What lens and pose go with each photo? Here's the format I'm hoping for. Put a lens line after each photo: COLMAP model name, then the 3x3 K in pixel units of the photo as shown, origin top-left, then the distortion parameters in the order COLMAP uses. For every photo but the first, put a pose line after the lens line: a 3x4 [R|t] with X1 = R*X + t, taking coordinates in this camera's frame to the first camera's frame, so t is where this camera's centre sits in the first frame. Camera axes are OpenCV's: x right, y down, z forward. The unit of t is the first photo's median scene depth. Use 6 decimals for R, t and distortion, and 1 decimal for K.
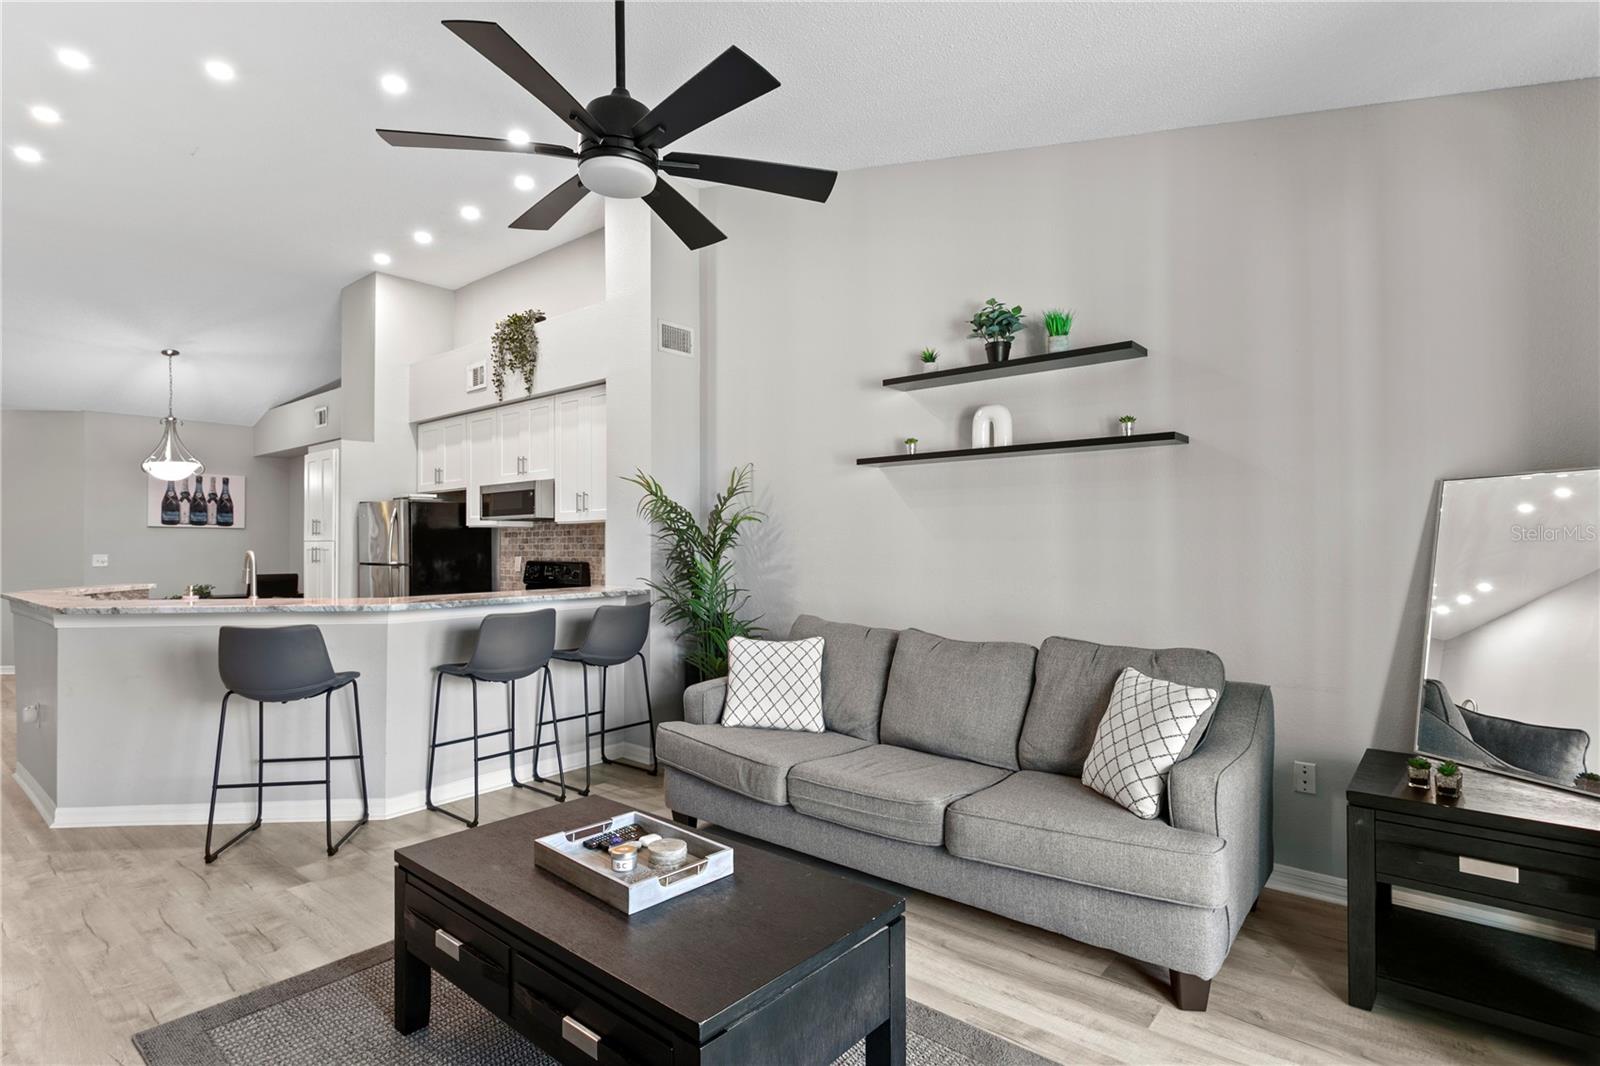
lens RADIAL K [[792.5, 0, 778.6], [0, 792.5, 542.7], [0, 0, 1]] dist [-0.012230, 0.007266]
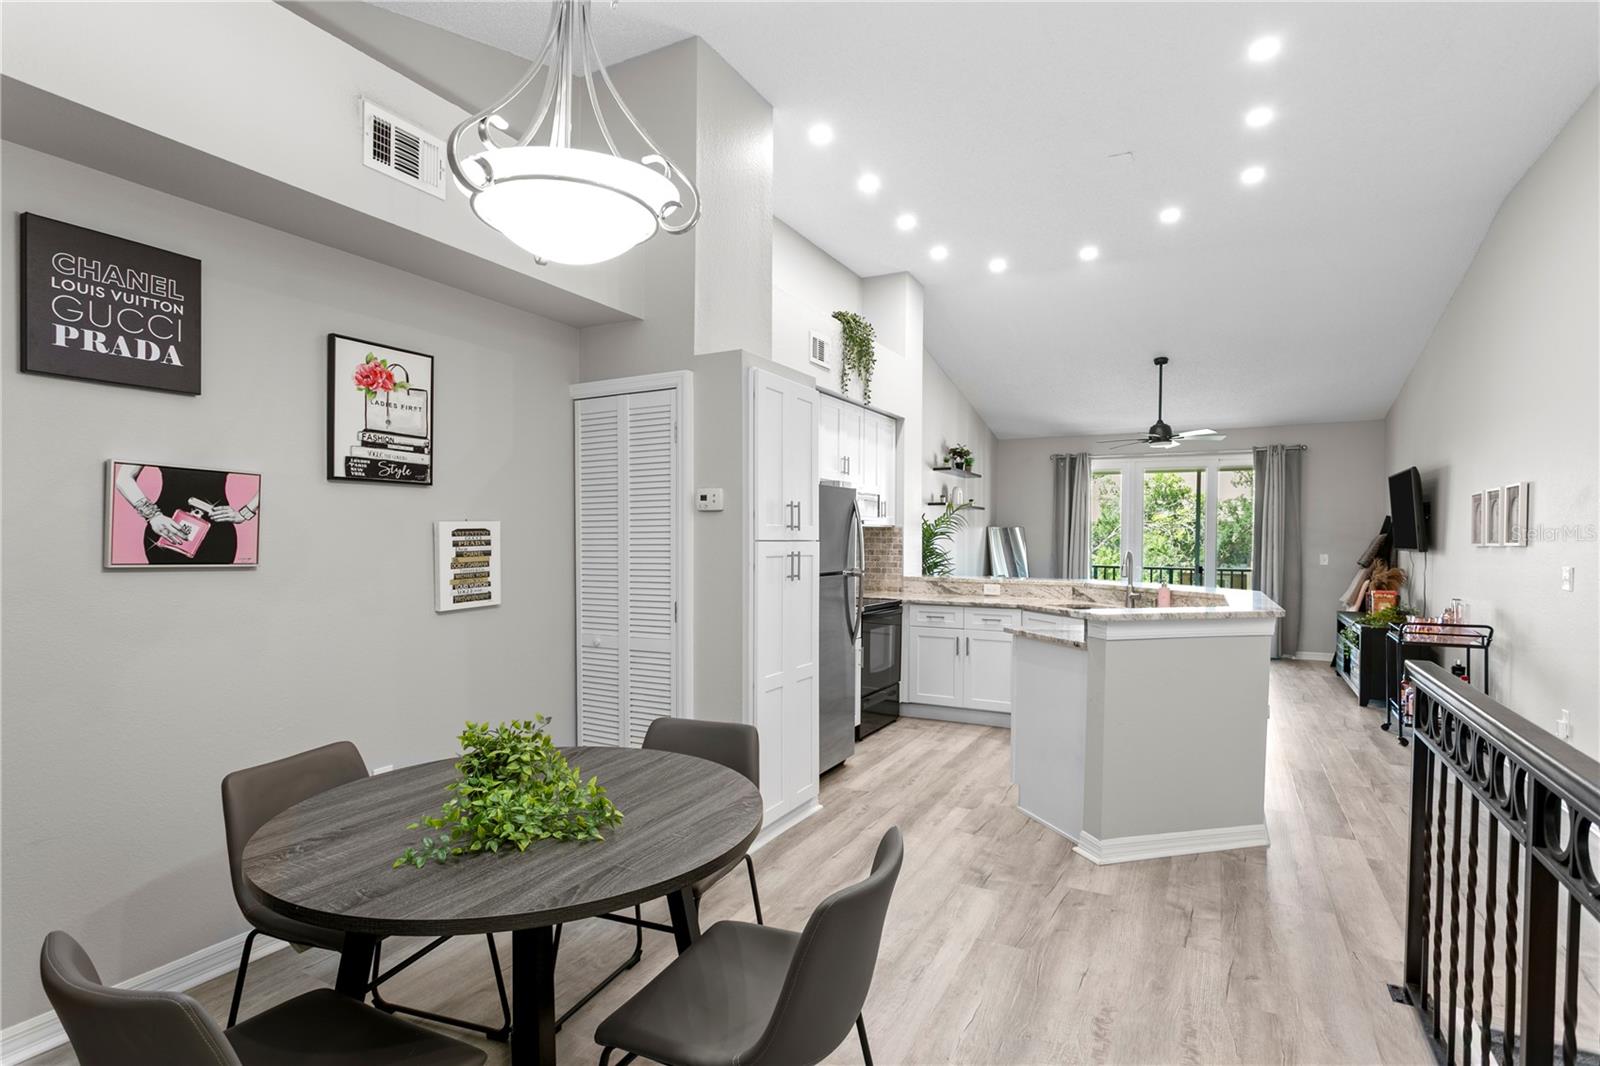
lens RADIAL K [[792.5, 0, 787.4], [0, 792.5, 544.7], [0, 0, 1]] dist [-0.012230, 0.007266]
pose [[-0.199867, -0.004705, 0.979812, -1.180883], [-0.004376, 0.999983, 0.003909, -0.001658], [-0.979813, -0.003506, -0.199885, 1.166108]]
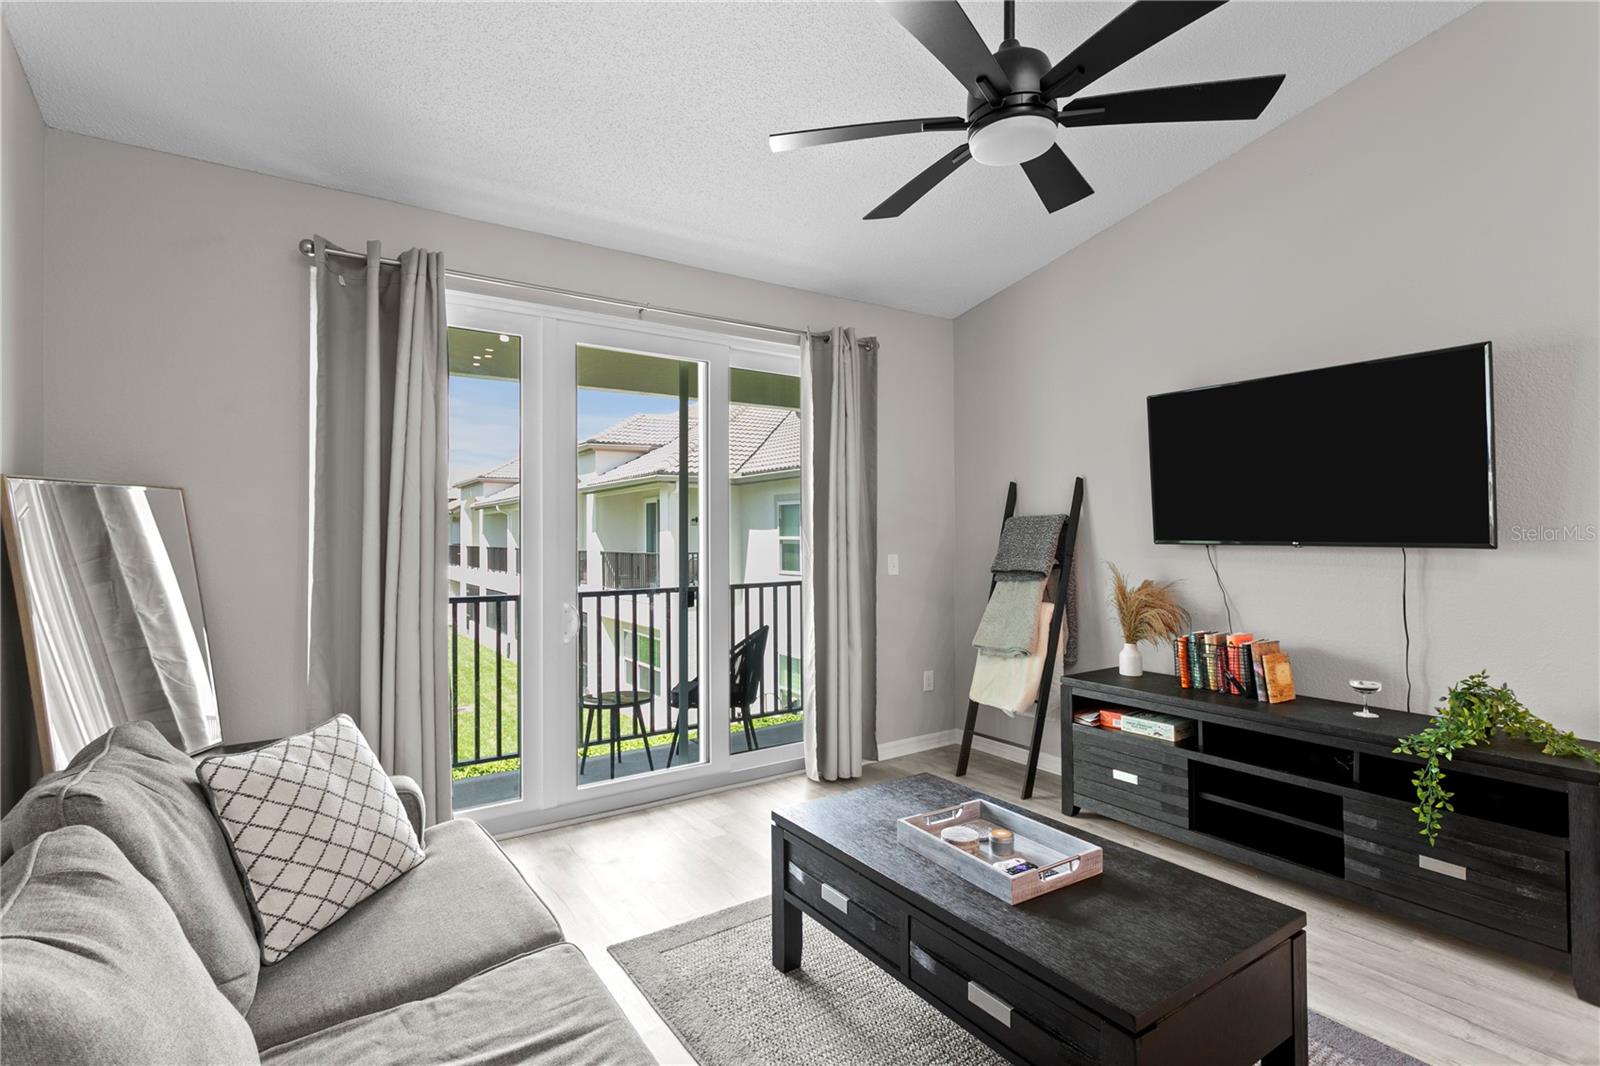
lens RADIAL K [[764.5, 0, 808.5], [0, 764.5, 526.8], [0, 0, 1]] dist [-0.000037, 0.002845]
pose [[-0.964573, 0.004490, 0.263776, -0.071403], [0.002242, 0.999959, -0.008822, -0.004912], [-0.263805, -0.007918, -0.964544, 0.656461]]
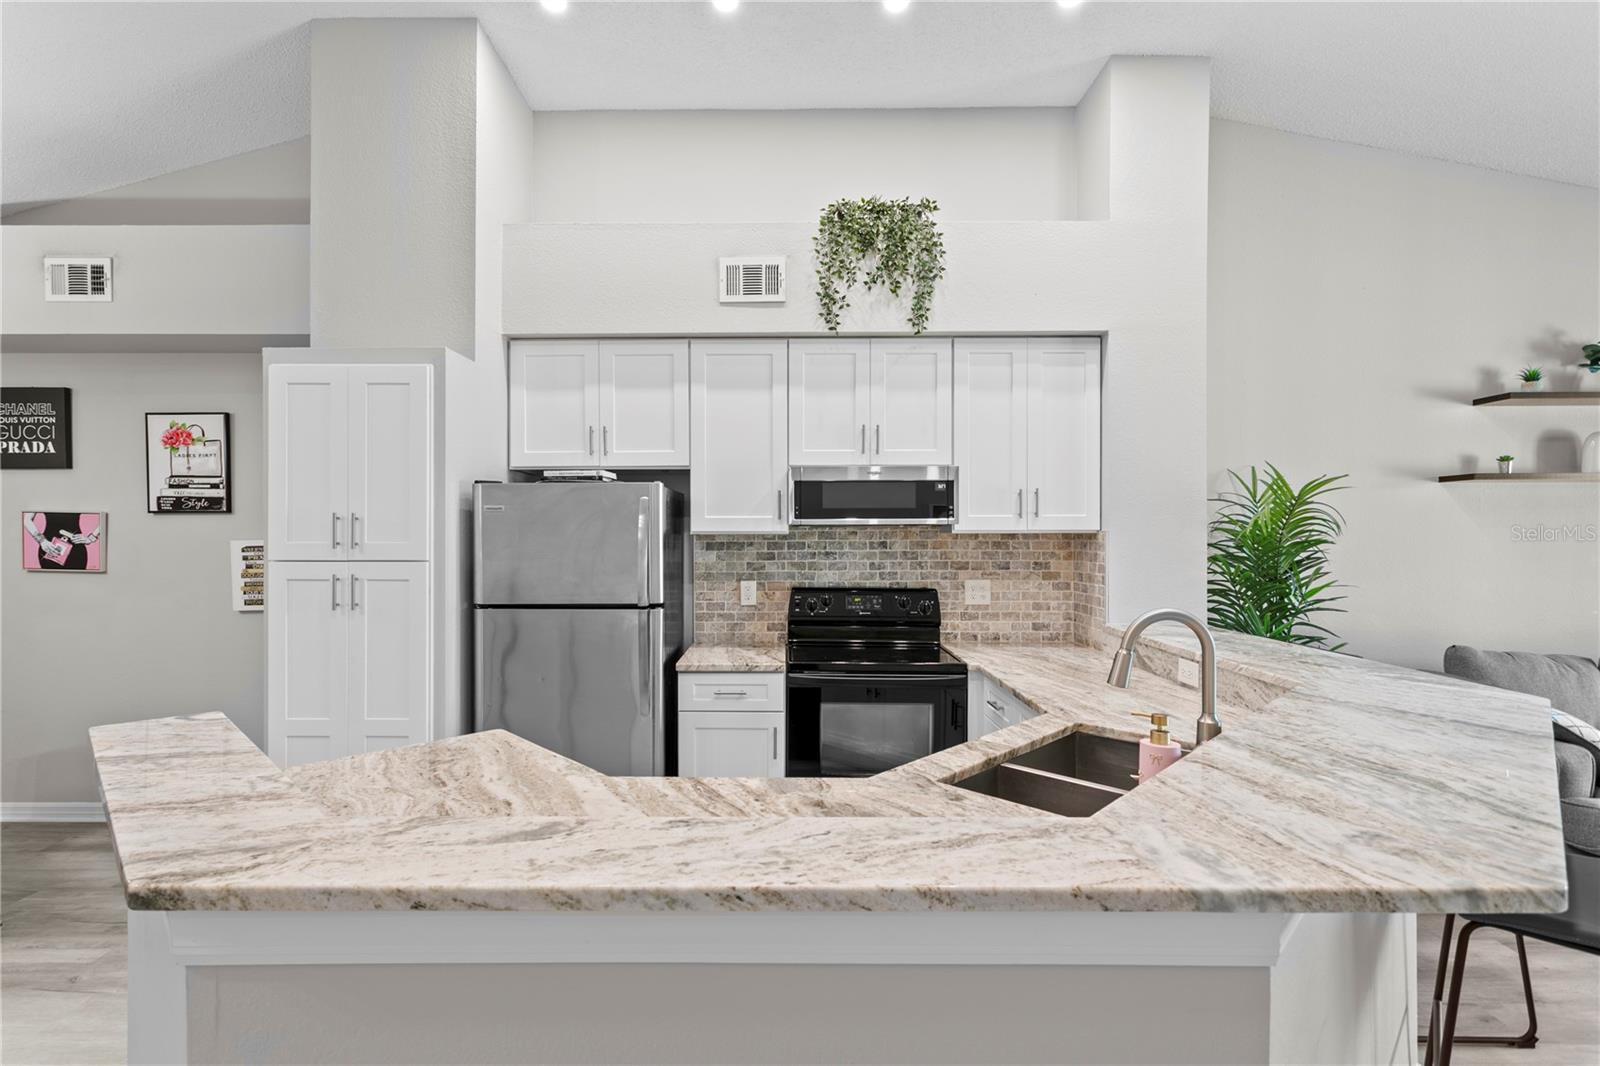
lens RADIAL K [[764.5, 0, 779.7], [0, 764.5, 537.5], [0, 0, 1]] dist [-0.000037, 0.002845]
pose [[0.769756, 0.001285, 0.638337, -0.705043], [-0.003720, 0.999990, 0.002473, -0.018778], [-0.638328, -0.004278, 0.769753, 0.529264]]
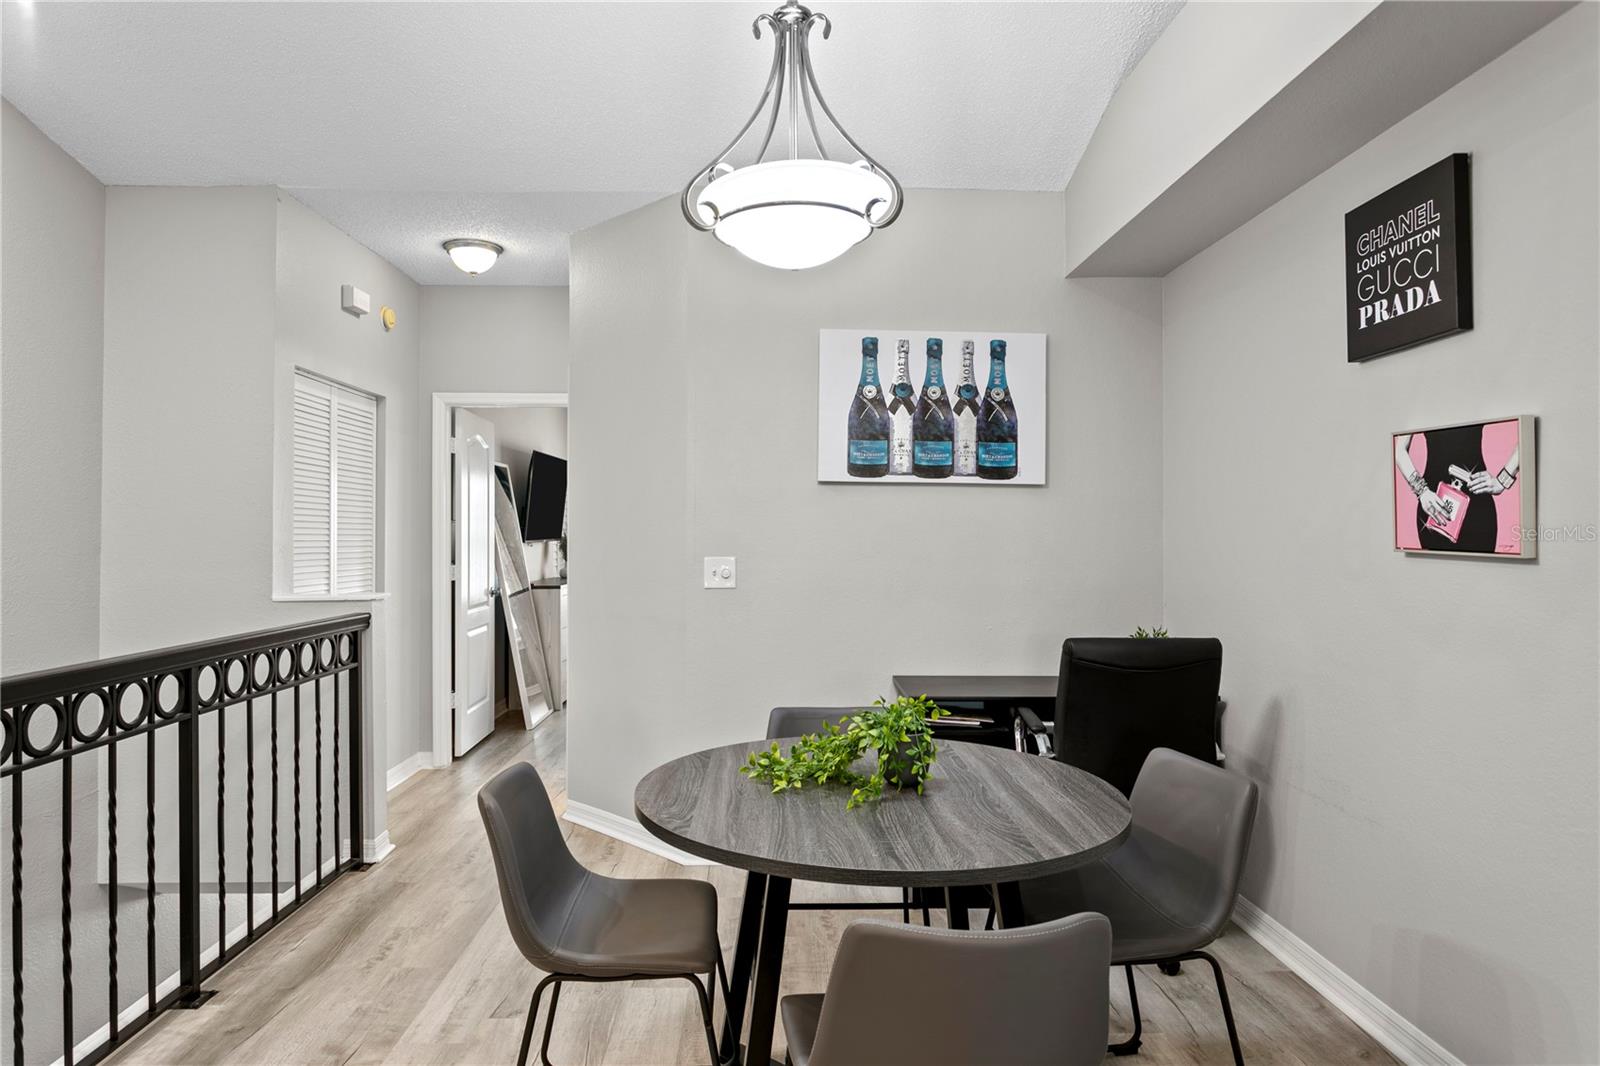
lens RADIAL K [[919.6, 0, 786.5], [0, 919.6, 526.5], [0, 0, 1]] dist [-0.001474, 0.000812]
pose [[0.656764, -0.004916, -0.754081, -0.661892], [0.000420, 0.999981, -0.006153, 0.003310], [0.754096, 0.003725, 0.656753, 0.961900]]
